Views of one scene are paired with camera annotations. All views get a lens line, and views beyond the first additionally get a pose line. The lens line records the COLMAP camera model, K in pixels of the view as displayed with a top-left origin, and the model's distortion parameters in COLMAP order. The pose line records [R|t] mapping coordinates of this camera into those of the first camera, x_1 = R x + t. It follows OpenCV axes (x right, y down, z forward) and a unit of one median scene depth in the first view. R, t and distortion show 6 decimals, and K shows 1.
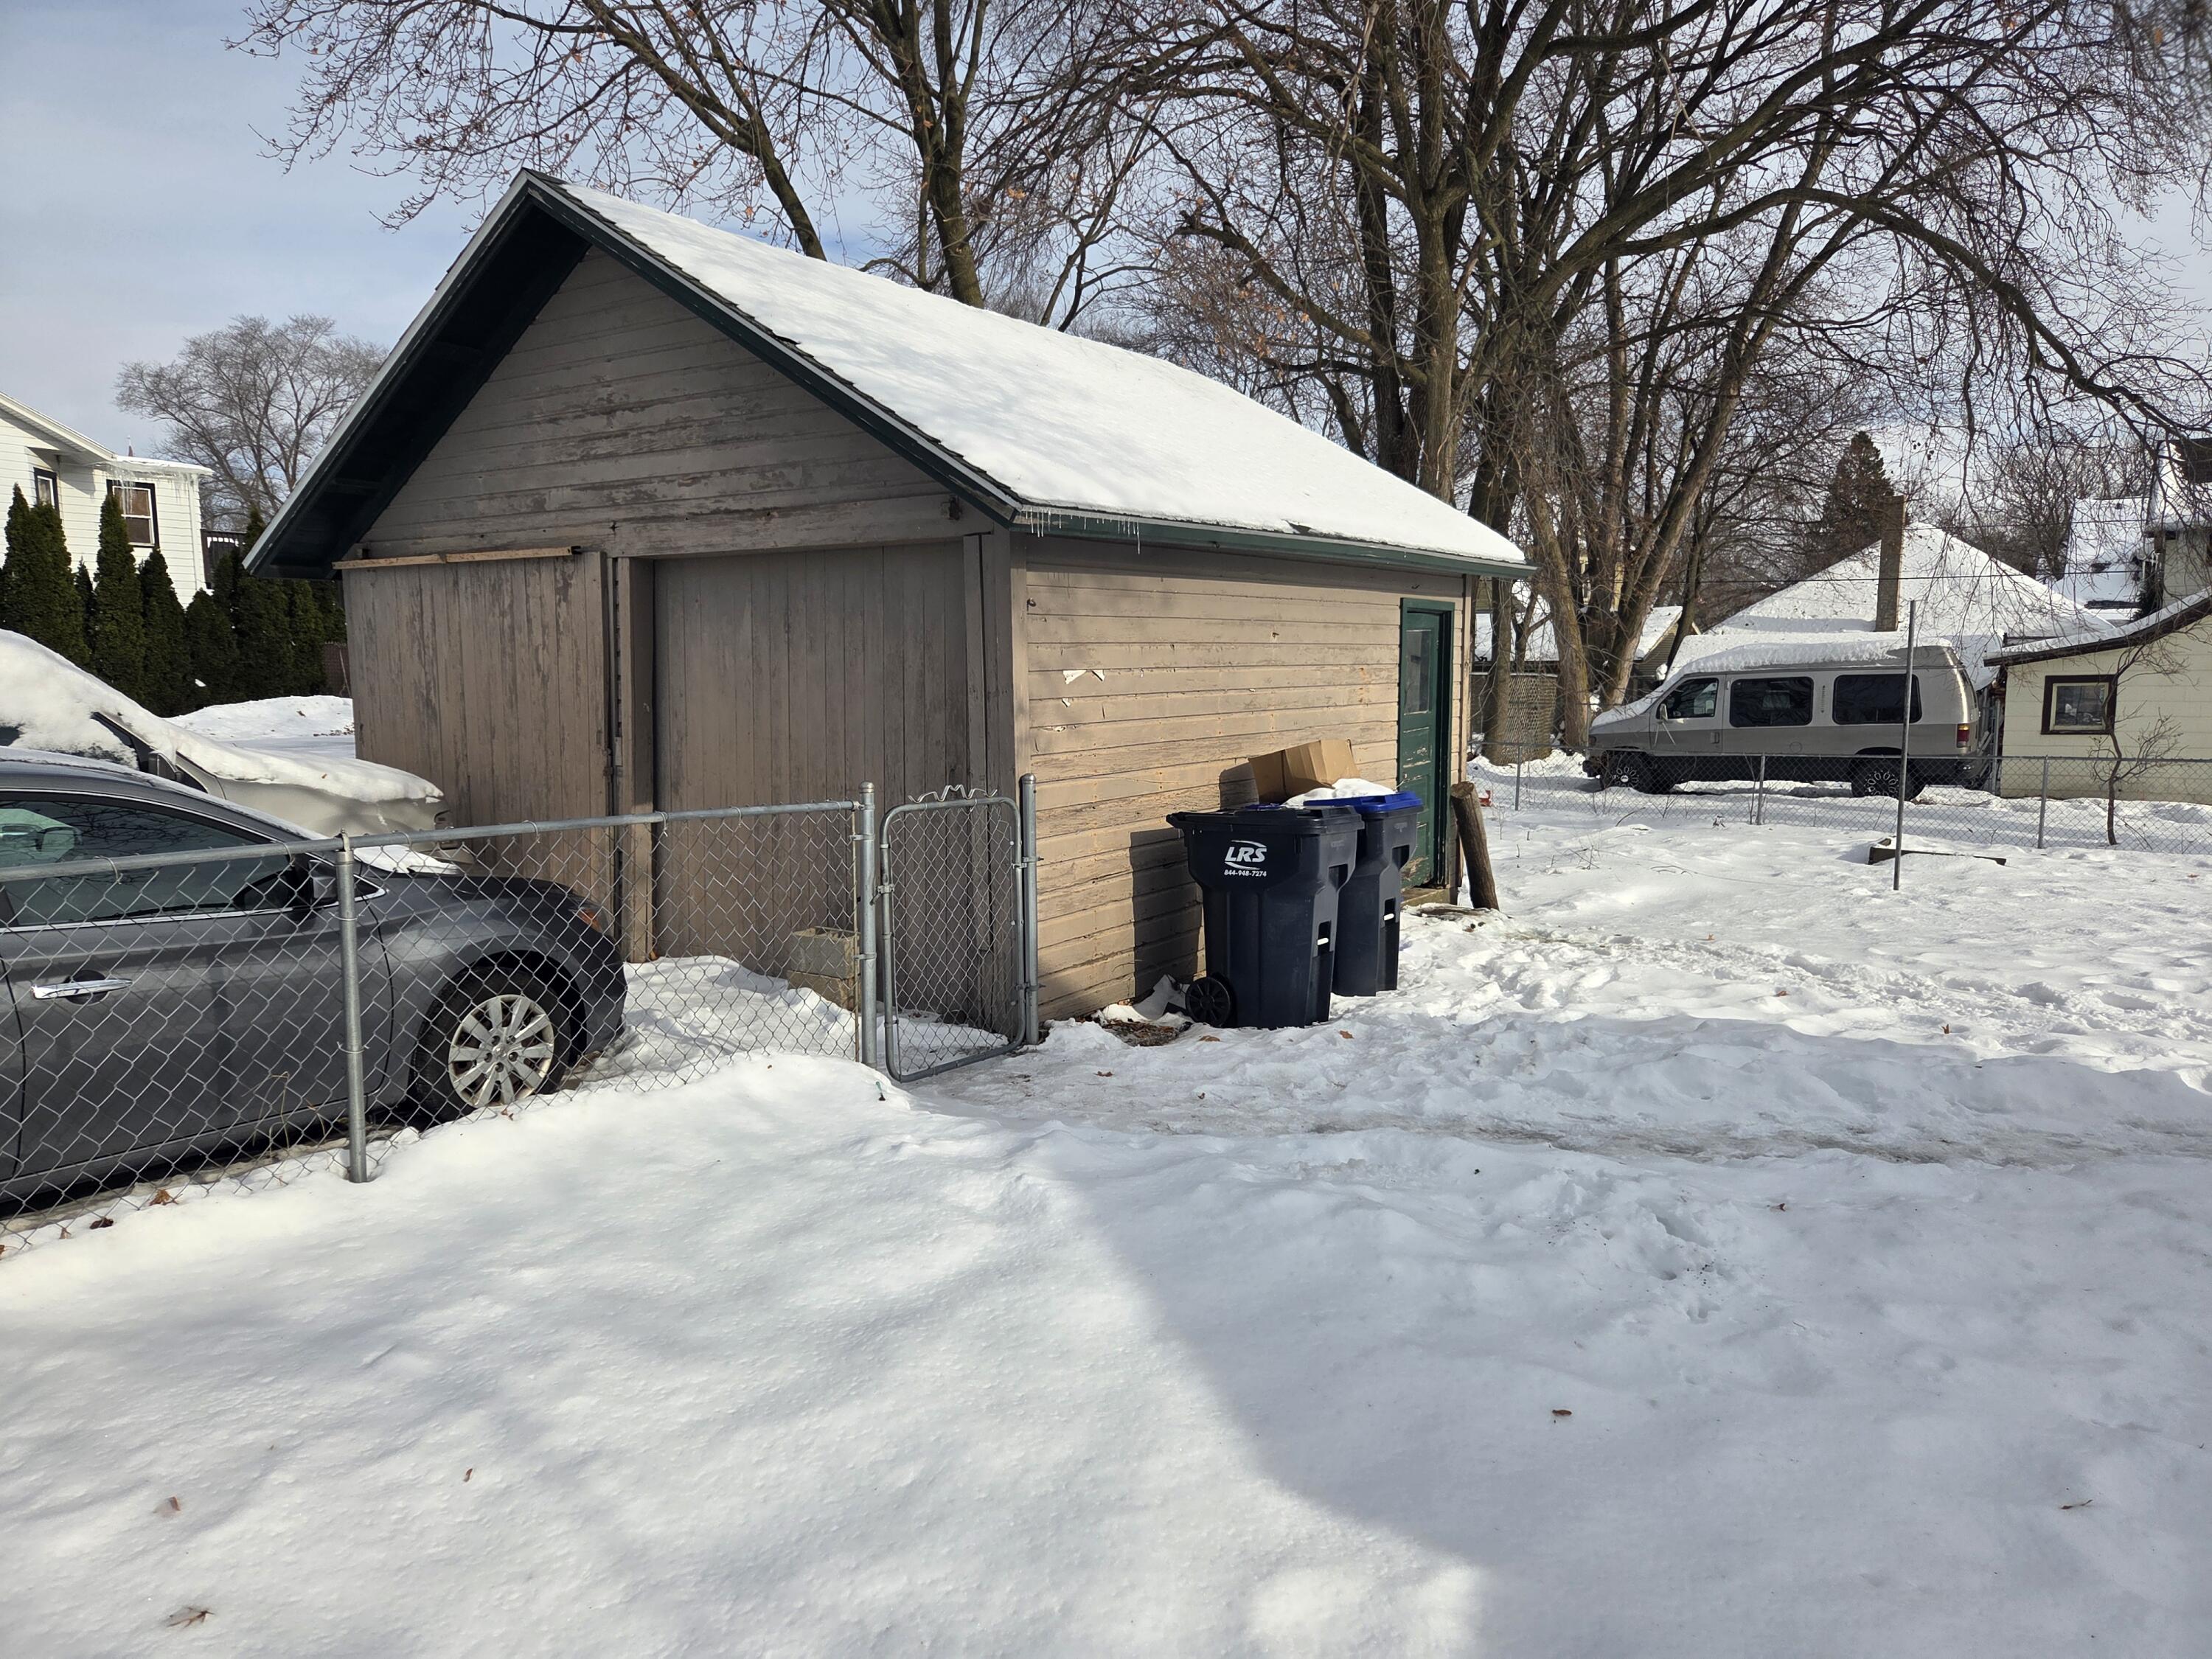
lens RADIAL K [[1472.9, 0, 1090.2], [0, 1472.9, 838.5], [0, 0, 1]] dist [0.063420, -0.045668]
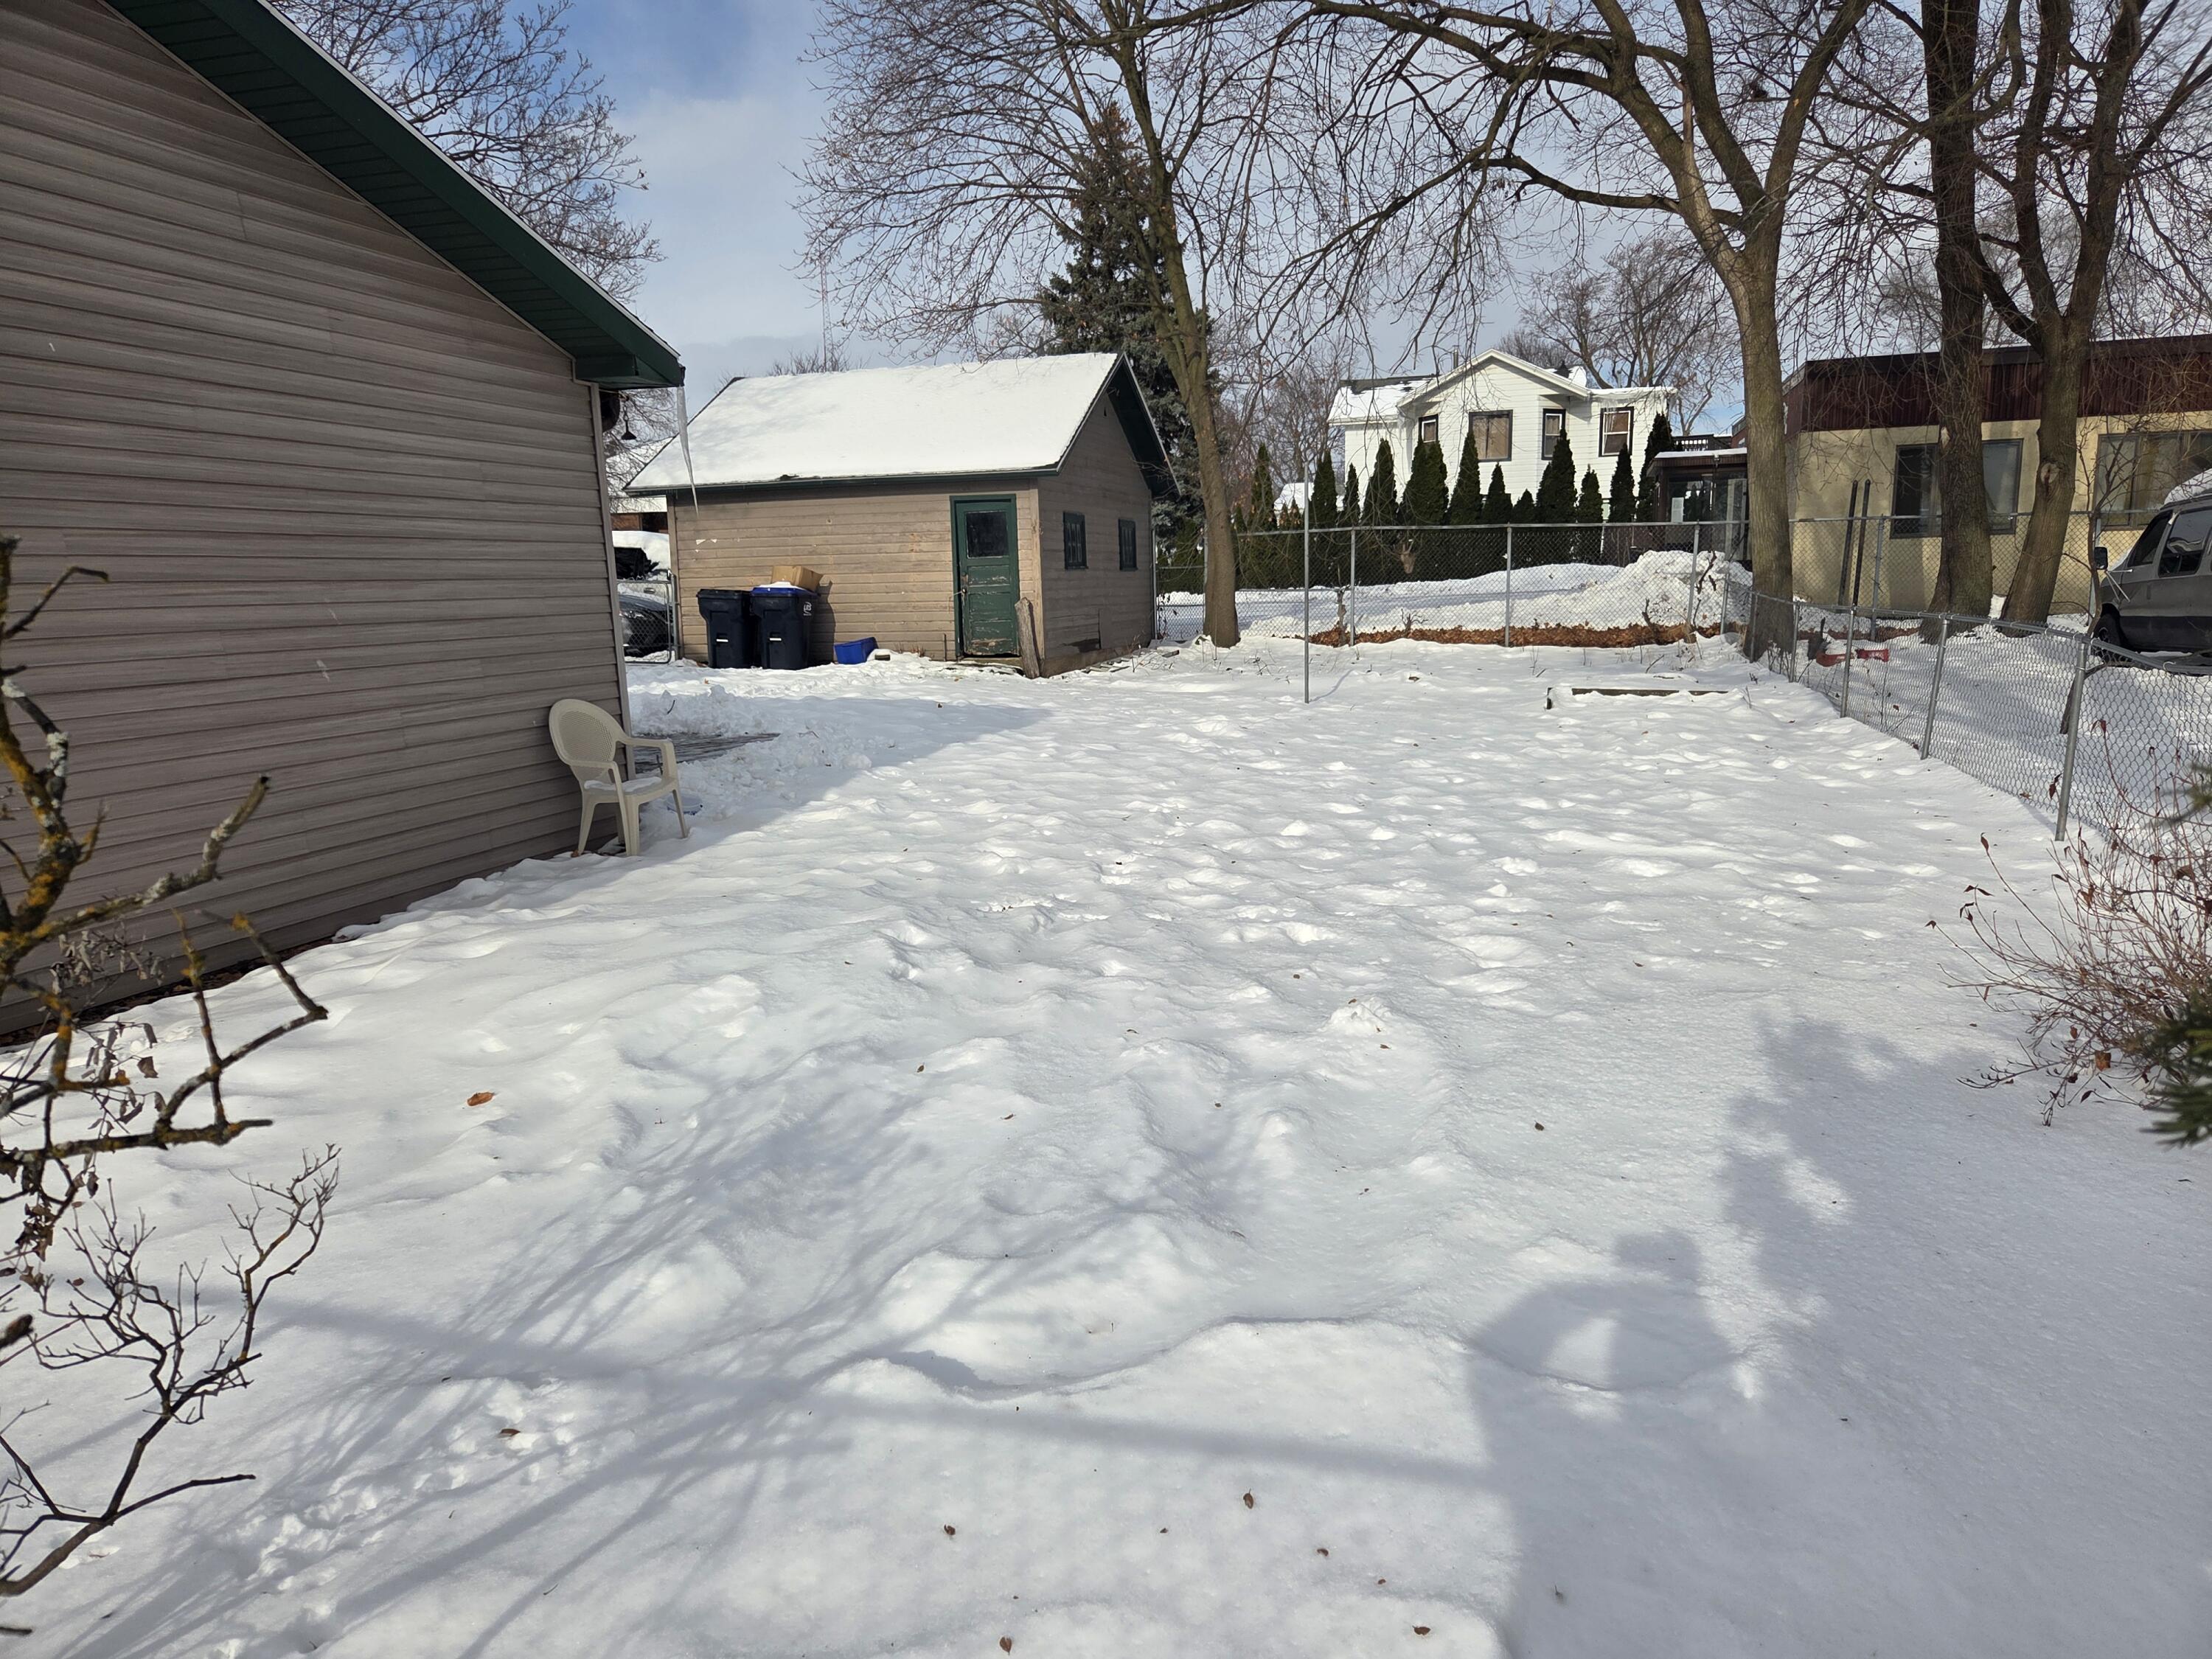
lens RADIAL K [[1463.1, 0, 1110.7], [0, 1463.1, 856.2], [0, 0, 1]] dist [0.066126, -0.048064]
pose [[0.328082, 0.175117, -0.928276, 0.655660], [-0.090312, 0.983981, 0.153707, -0.002184], [0.940322, 0.033406, 0.338641, 0.155658]]
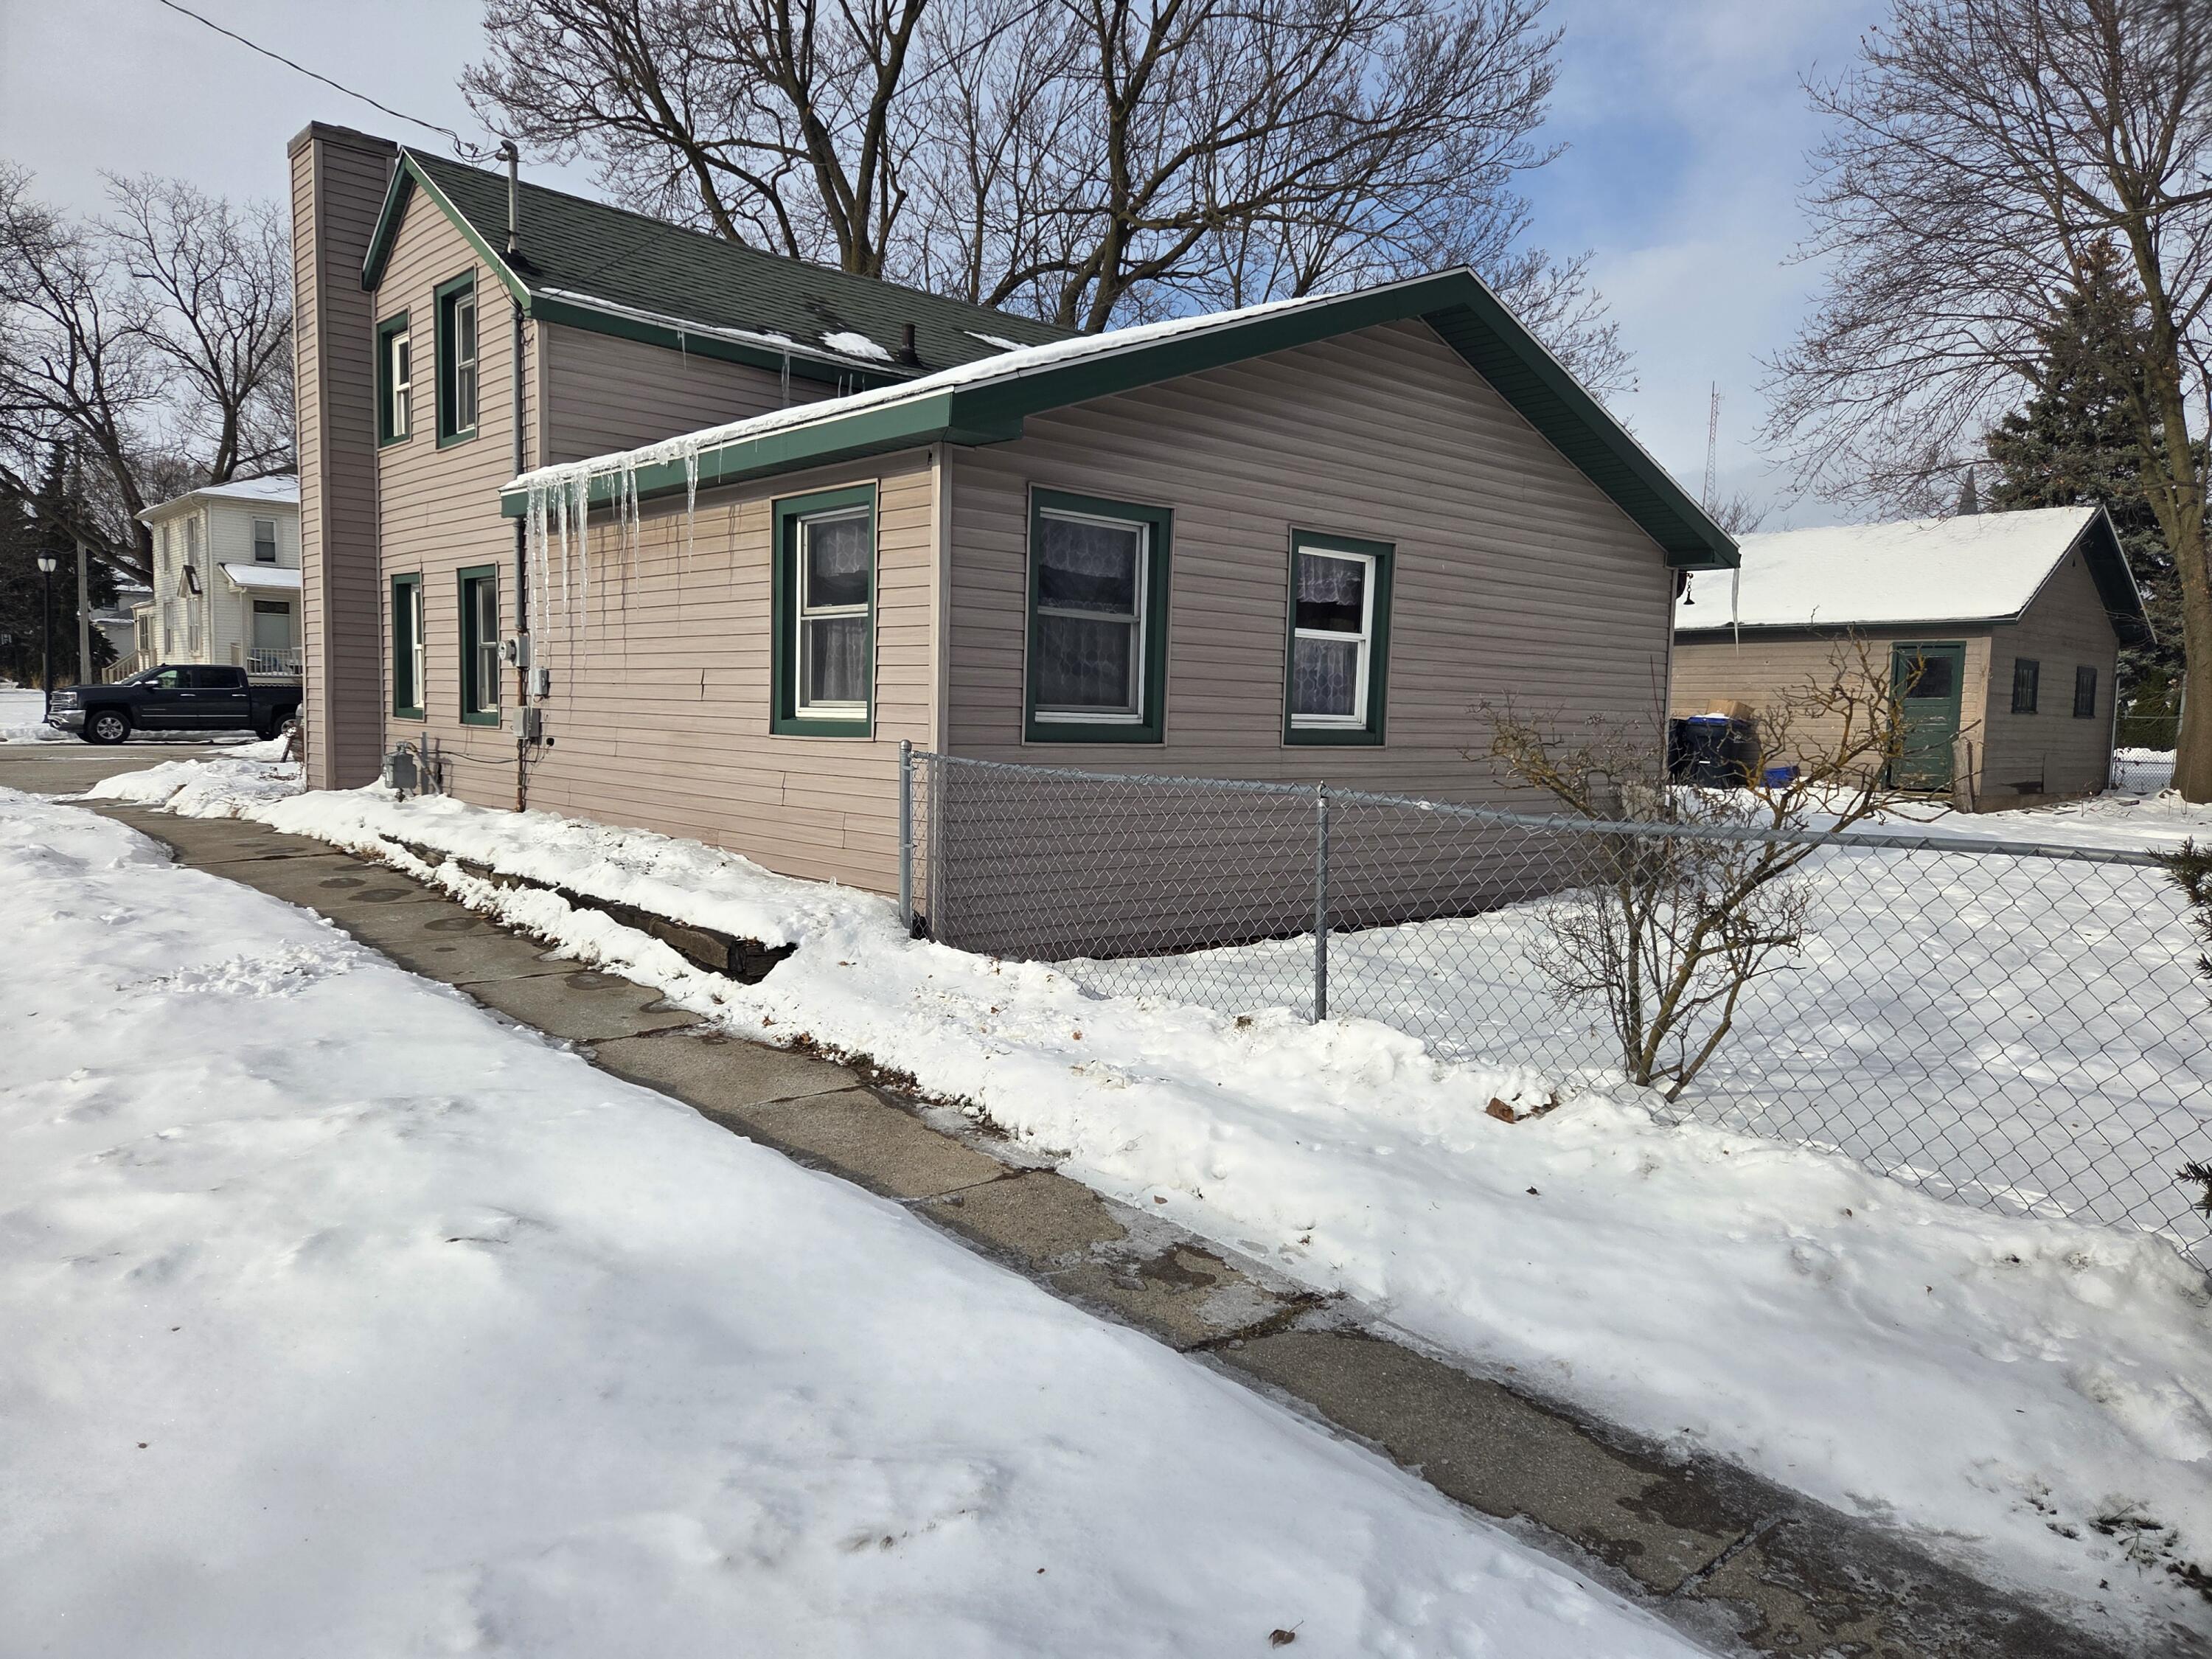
lens RADIAL K [[1472.9, 0, 1090.2], [0, 1472.9, 838.5], [0, 0, 1]] dist [0.063420, -0.045668]
pose [[-0.221883, 0.085210, -0.971343, 0.780594], [-0.139938, 0.983079, 0.118206, 0.008480], [0.964979, 0.162155, -0.206205, 0.099340]]
